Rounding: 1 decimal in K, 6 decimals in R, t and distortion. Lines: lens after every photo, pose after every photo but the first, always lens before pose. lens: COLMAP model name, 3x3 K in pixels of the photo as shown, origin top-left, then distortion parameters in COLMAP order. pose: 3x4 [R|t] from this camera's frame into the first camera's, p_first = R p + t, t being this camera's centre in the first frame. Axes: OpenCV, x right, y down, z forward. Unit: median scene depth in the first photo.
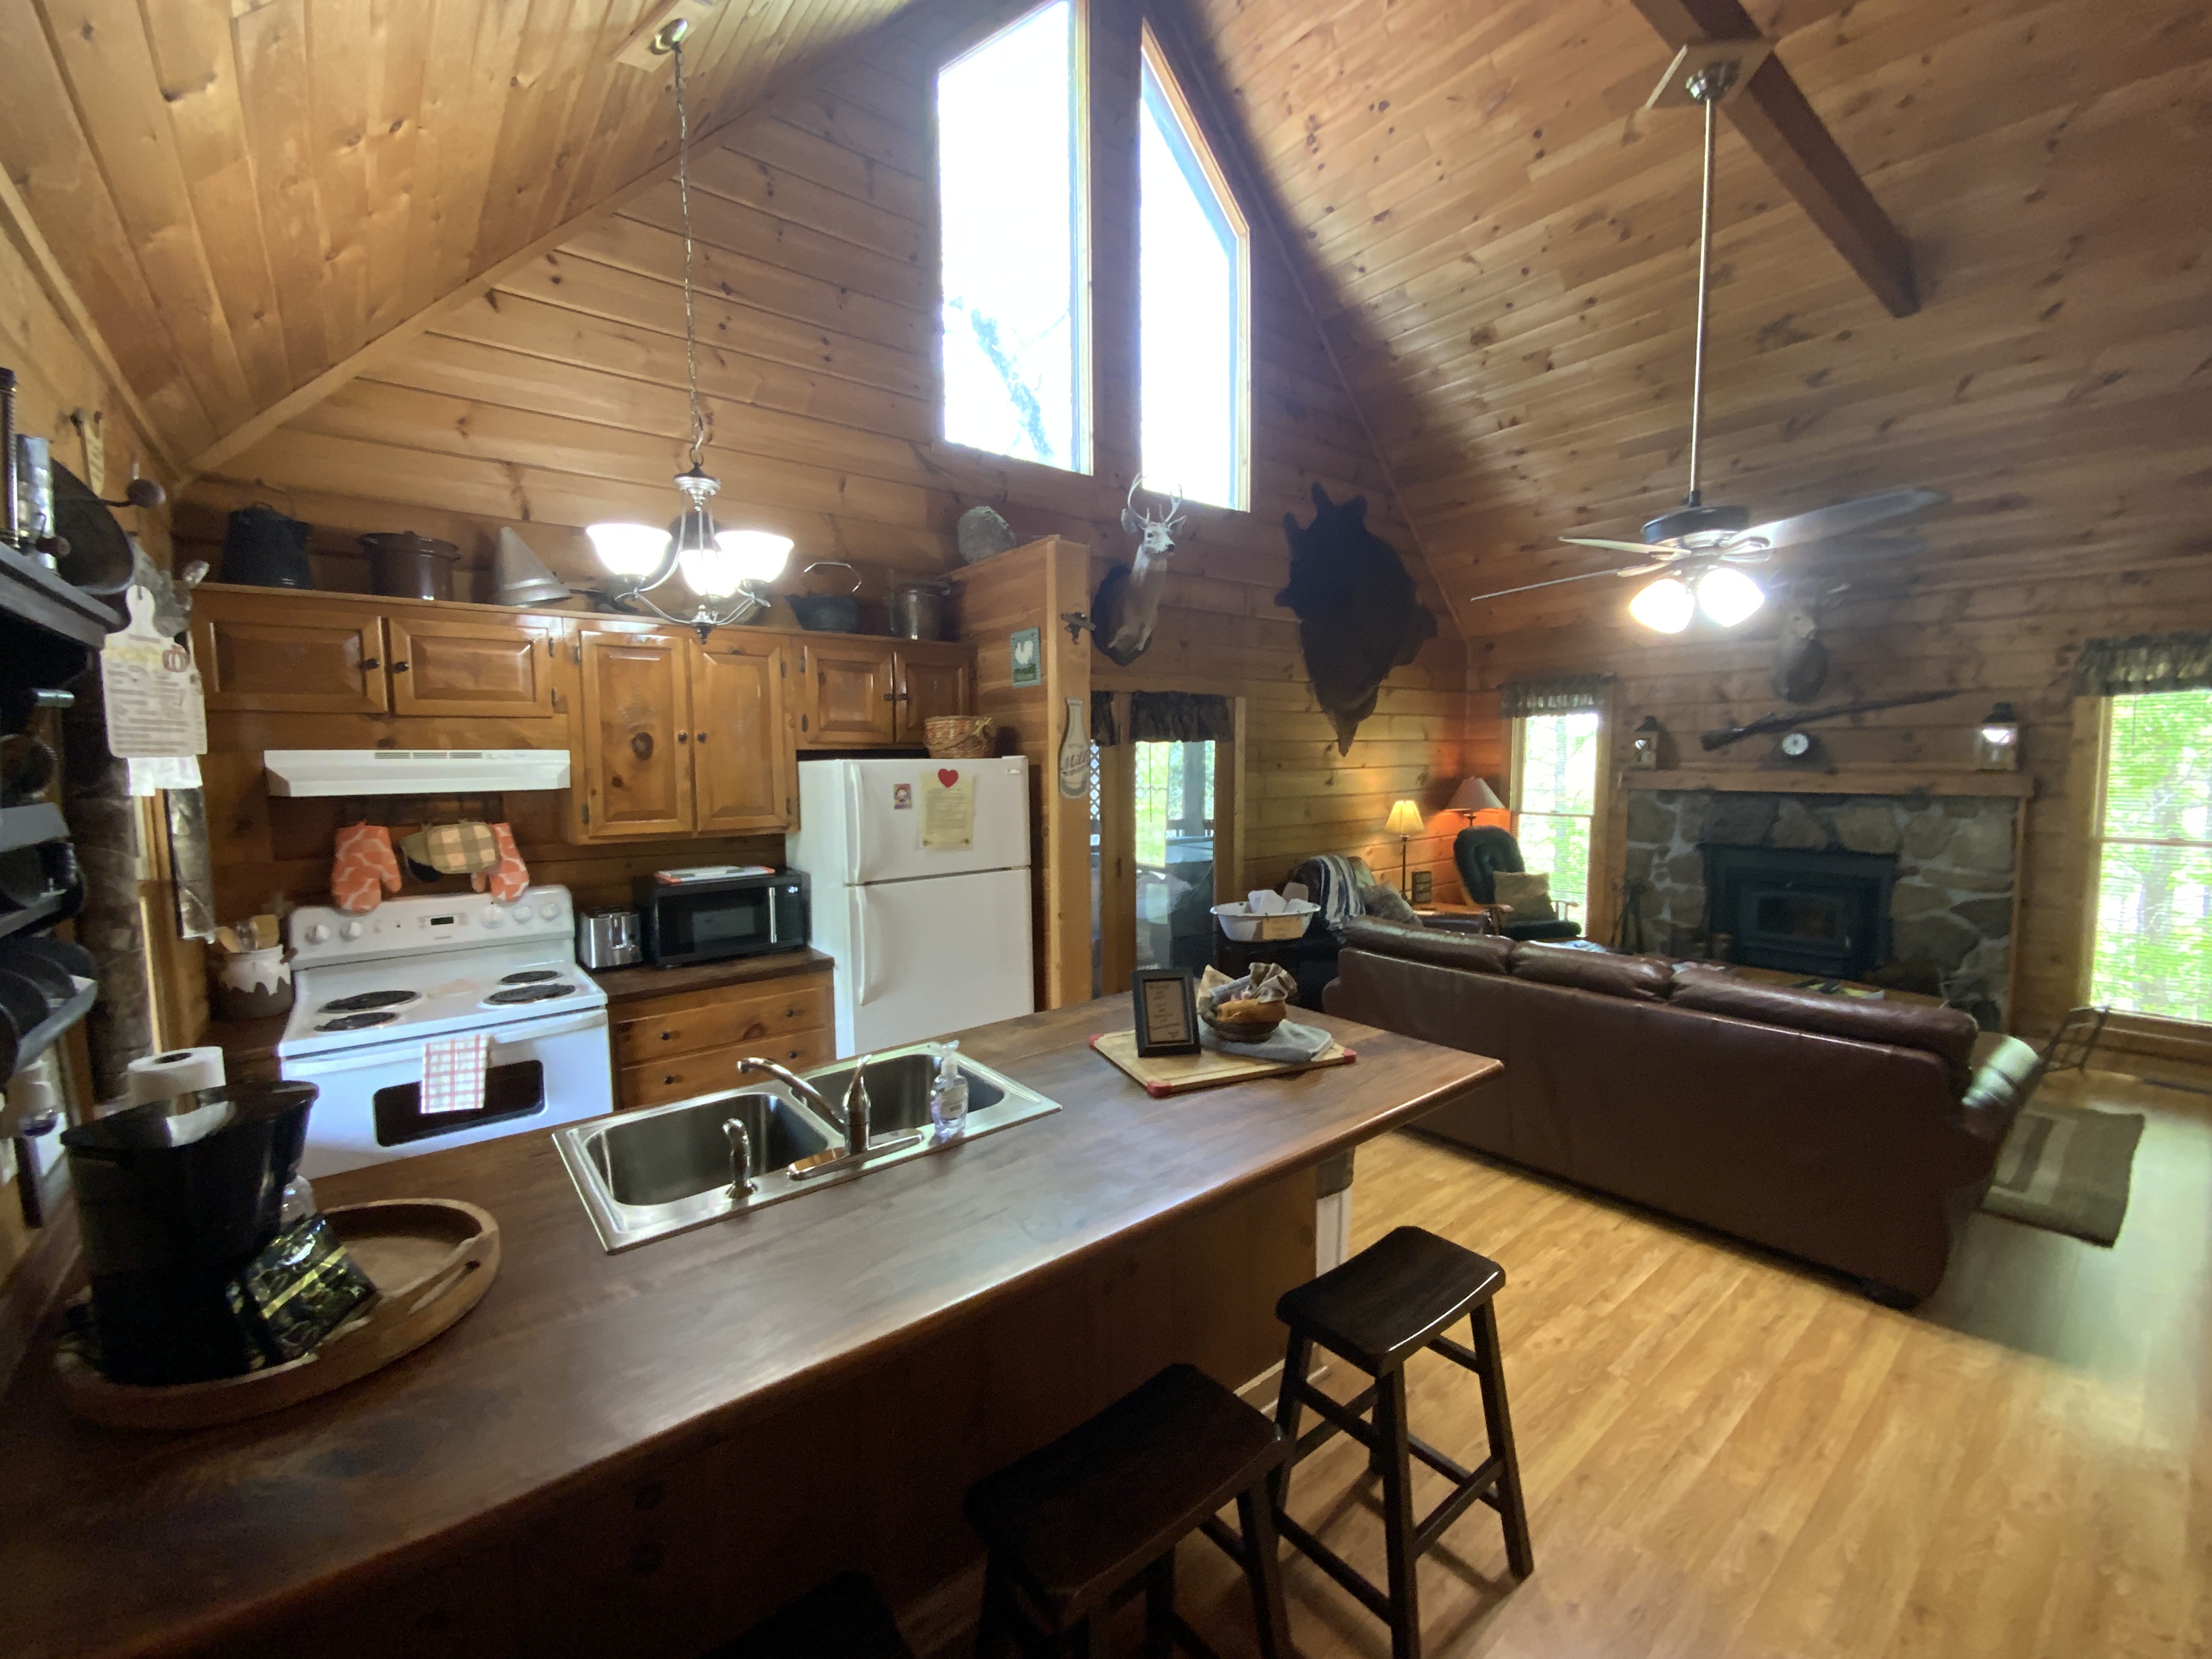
lens RADIAL K [[904.3, 0, 1099.7], [0, 904.3, 832.7], [0, 0, 1]] dist [0.003690, -0.000104]
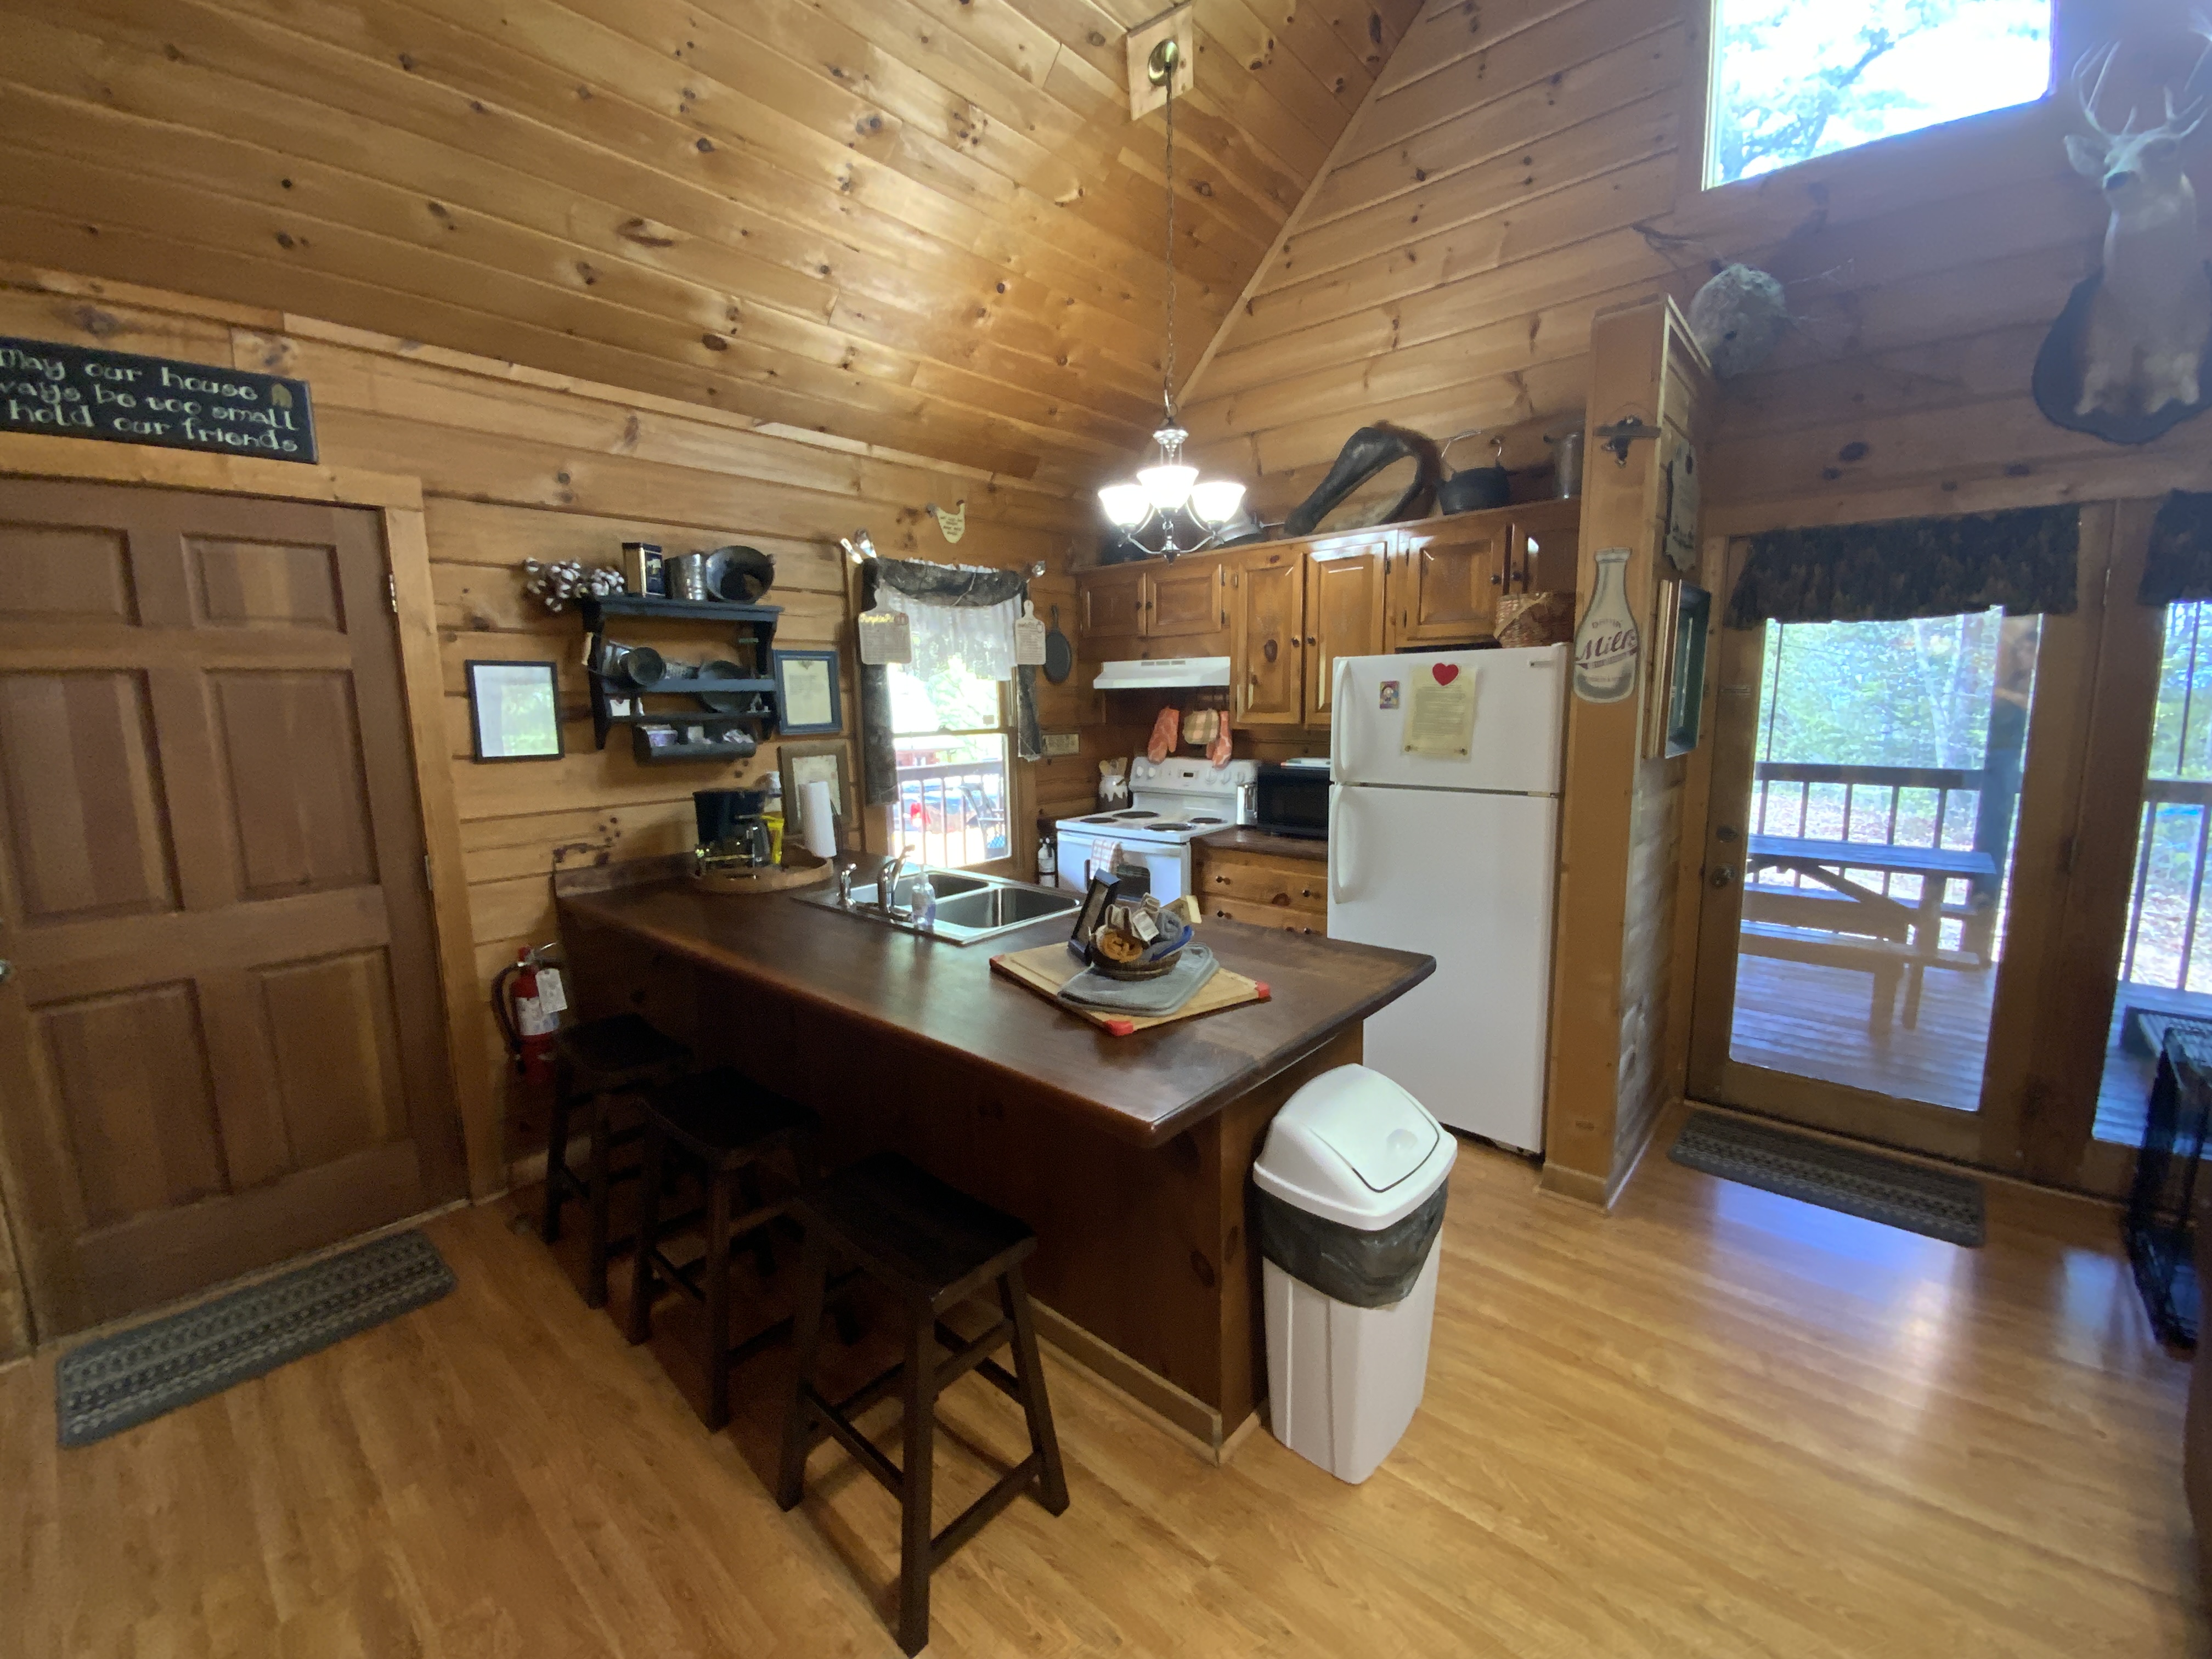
lens RADIAL K [[882.6, 0, 1109.4], [0, 882.6, 835.2], [0, 0, 1]] dist [0.009302, -0.015061]
pose [[0.166927, 0.162750, -0.972444, 0.380479], [-0.065267, 0.985943, 0.153806, -0.011416], [0.983807, 0.037794, 0.175203, 0.343335]]
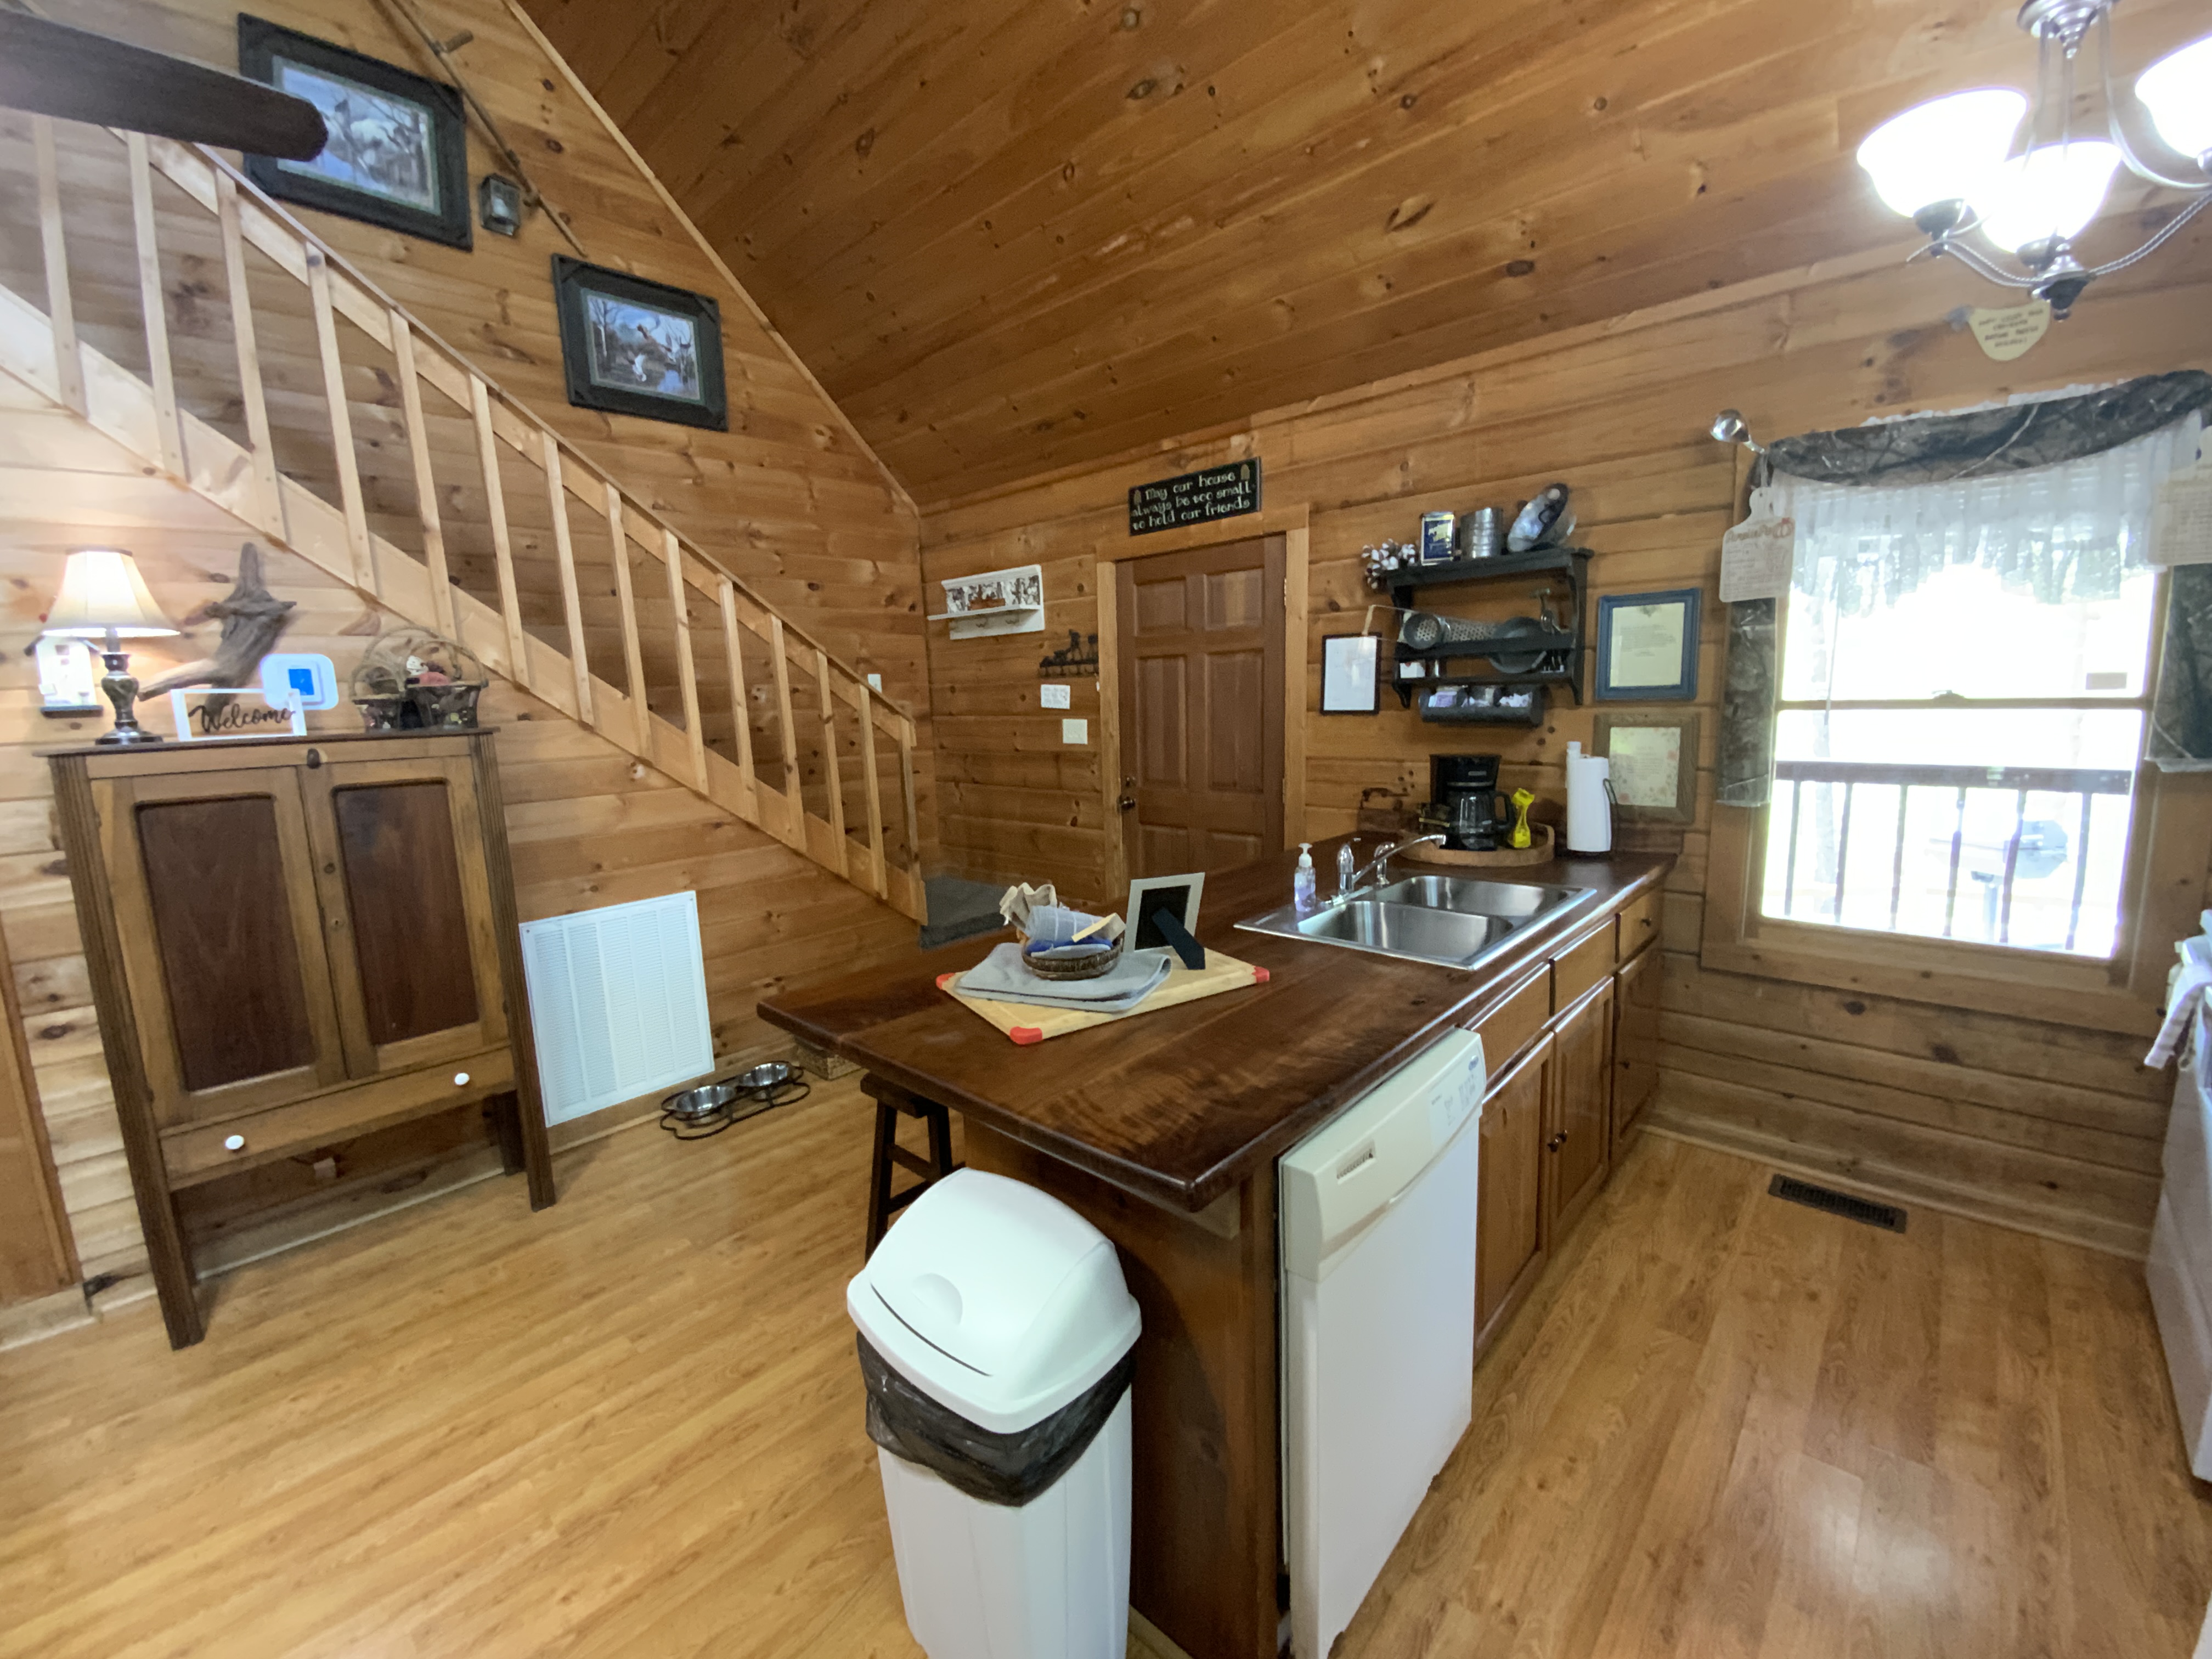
lens RADIAL K [[898.7, 0, 1106.0], [0, 898.7, 829.5], [0, 0, 1]] dist [0.017817, -0.016325]
pose [[-0.988160, 0.069474, -0.136798, 0.093695], [0.035768, 0.971351, 0.234941, -0.030502], [0.149202, 0.227266, -0.962335, 0.701619]]
